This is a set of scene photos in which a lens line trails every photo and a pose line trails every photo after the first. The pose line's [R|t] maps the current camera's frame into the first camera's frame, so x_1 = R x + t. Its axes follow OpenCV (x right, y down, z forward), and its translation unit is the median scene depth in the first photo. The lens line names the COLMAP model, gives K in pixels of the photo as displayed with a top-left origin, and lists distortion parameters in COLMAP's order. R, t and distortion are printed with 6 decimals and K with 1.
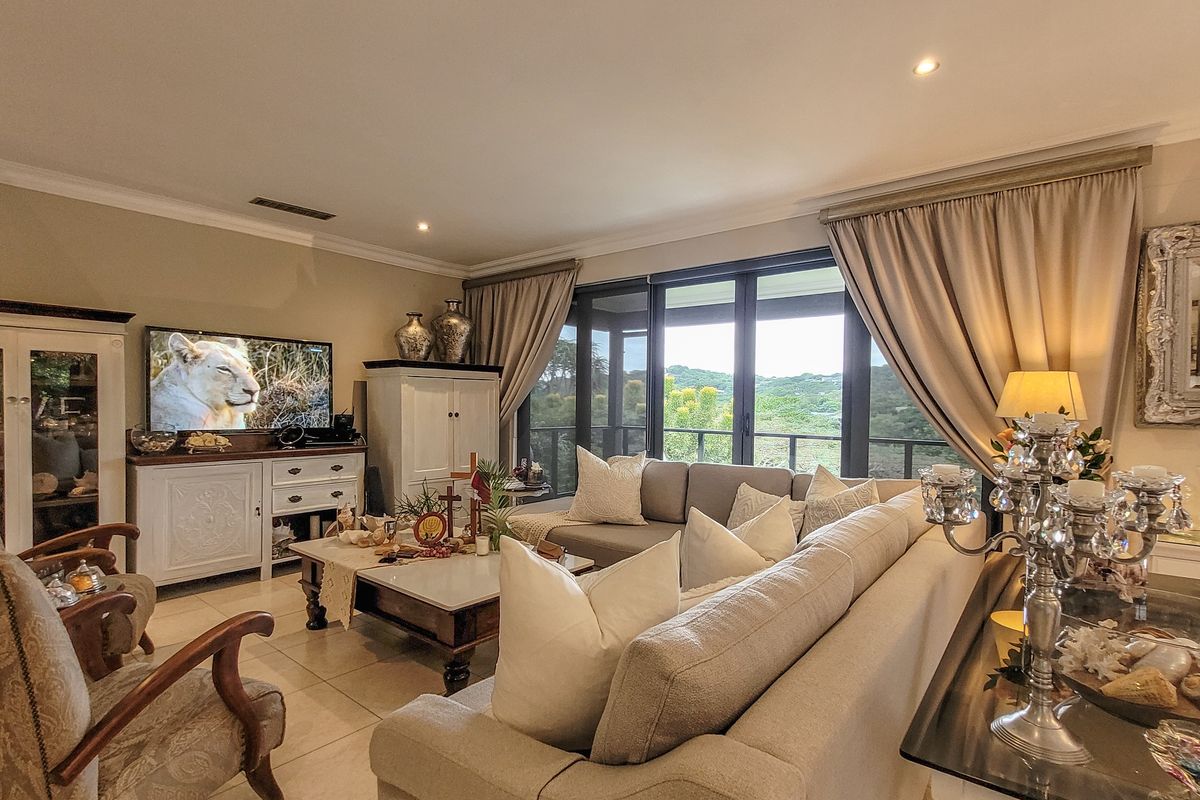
lens RADIAL K [[570.6, 0, 601.7], [0, 570.6, 412.9], [0, 0, 1]] dist [-0.000578, 0.000797]
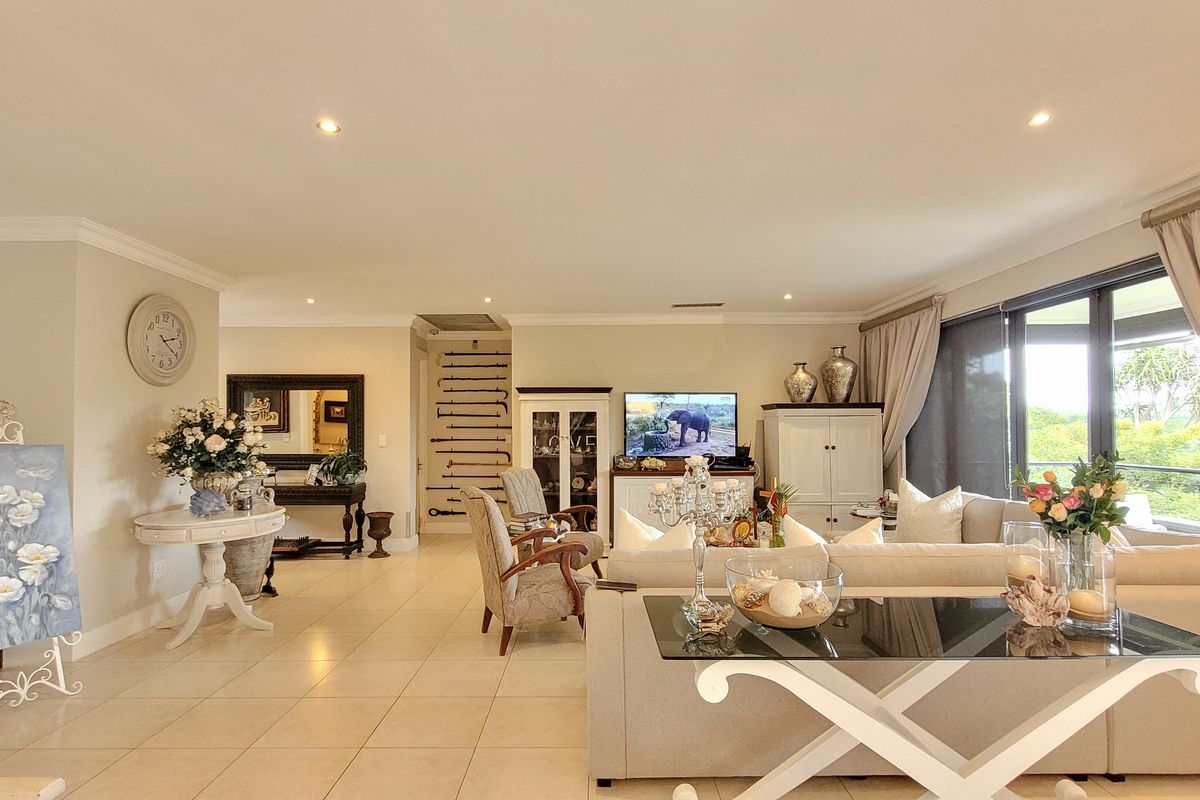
lens RADIAL K [[570.6, 0, 601.7], [0, 570.6, 412.9], [0, 0, 1]] dist [-0.000578, 0.000797]
pose [[0.653188, -0.034805, -0.756395, 0.326137], [-0.004715, 0.998737, -0.050028, -0.007337], [0.757181, 0.036245, 0.652199, -0.103578]]
